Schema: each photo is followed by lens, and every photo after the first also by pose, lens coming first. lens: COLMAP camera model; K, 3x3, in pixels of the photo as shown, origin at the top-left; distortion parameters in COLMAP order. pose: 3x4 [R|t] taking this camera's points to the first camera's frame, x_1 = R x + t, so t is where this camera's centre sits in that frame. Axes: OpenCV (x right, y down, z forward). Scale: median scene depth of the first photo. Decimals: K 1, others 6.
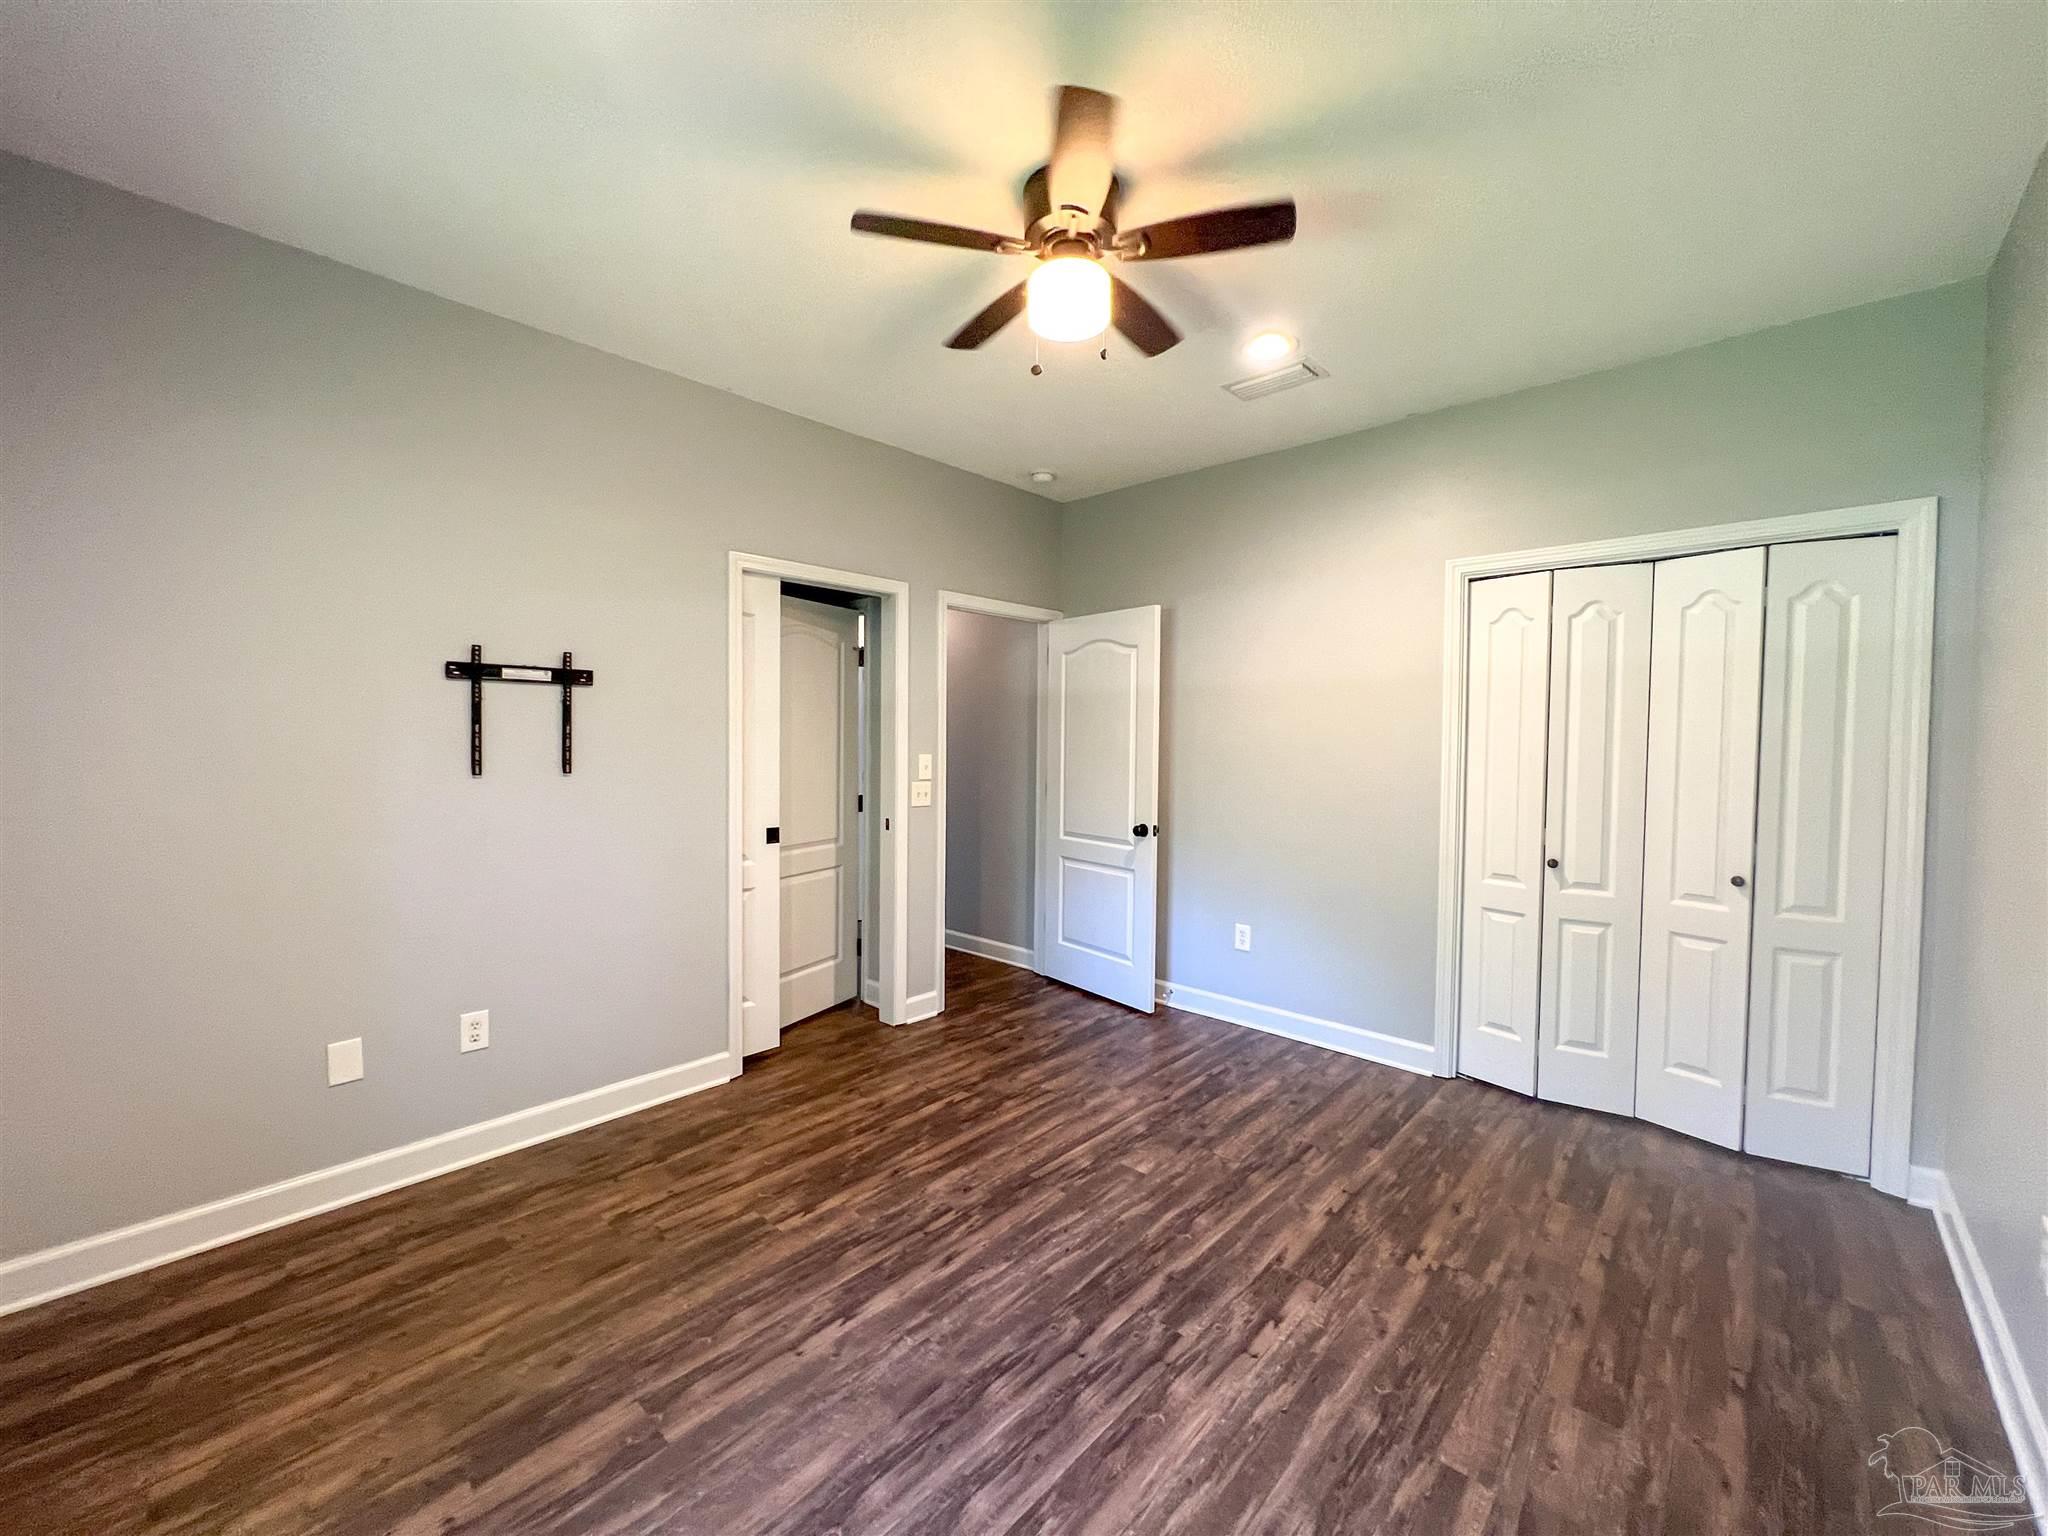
lens RADIAL K [[817.1, 0, 1024.0], [0, 817.1, 768.0], [0, 0, 1]] dist [-0.002033, 0.000313]
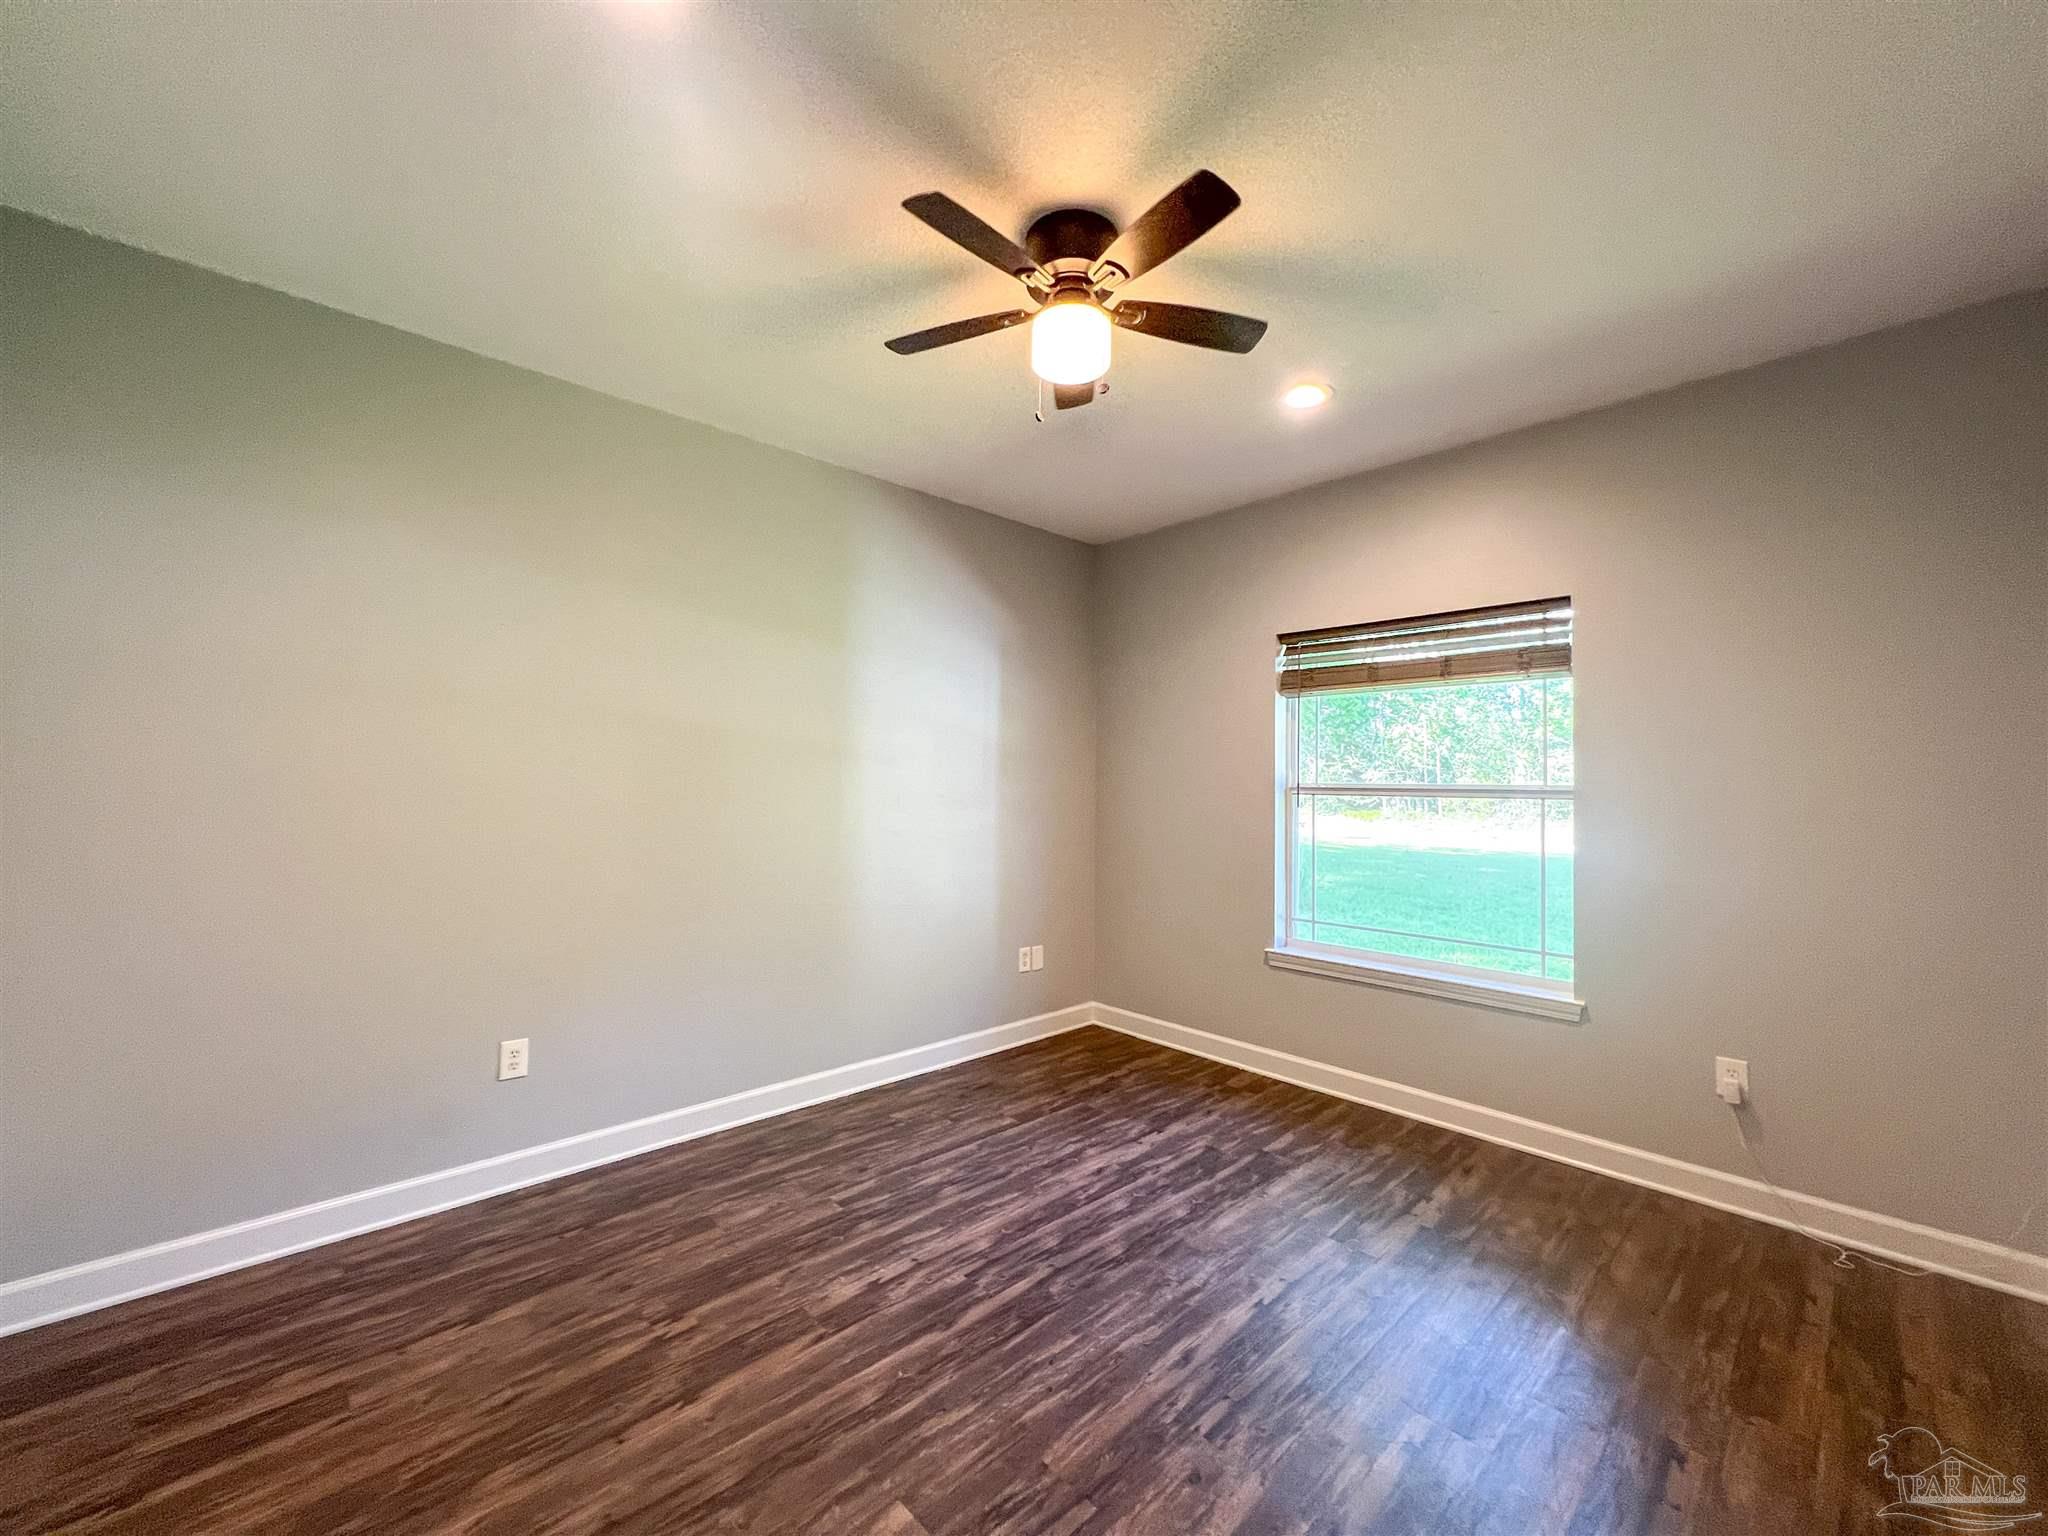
lens RADIAL K [[817.1, 0, 1024.0], [0, 817.1, 768.0], [0, 0, 1]] dist [-0.002033, 0.000313]
pose [[-0.997454, -0.017467, 0.069134, 0.036706], [-0.016700, 0.999793, 0.011662, -0.053452], [-0.069323, 0.010478, -0.997539, 2.069791]]
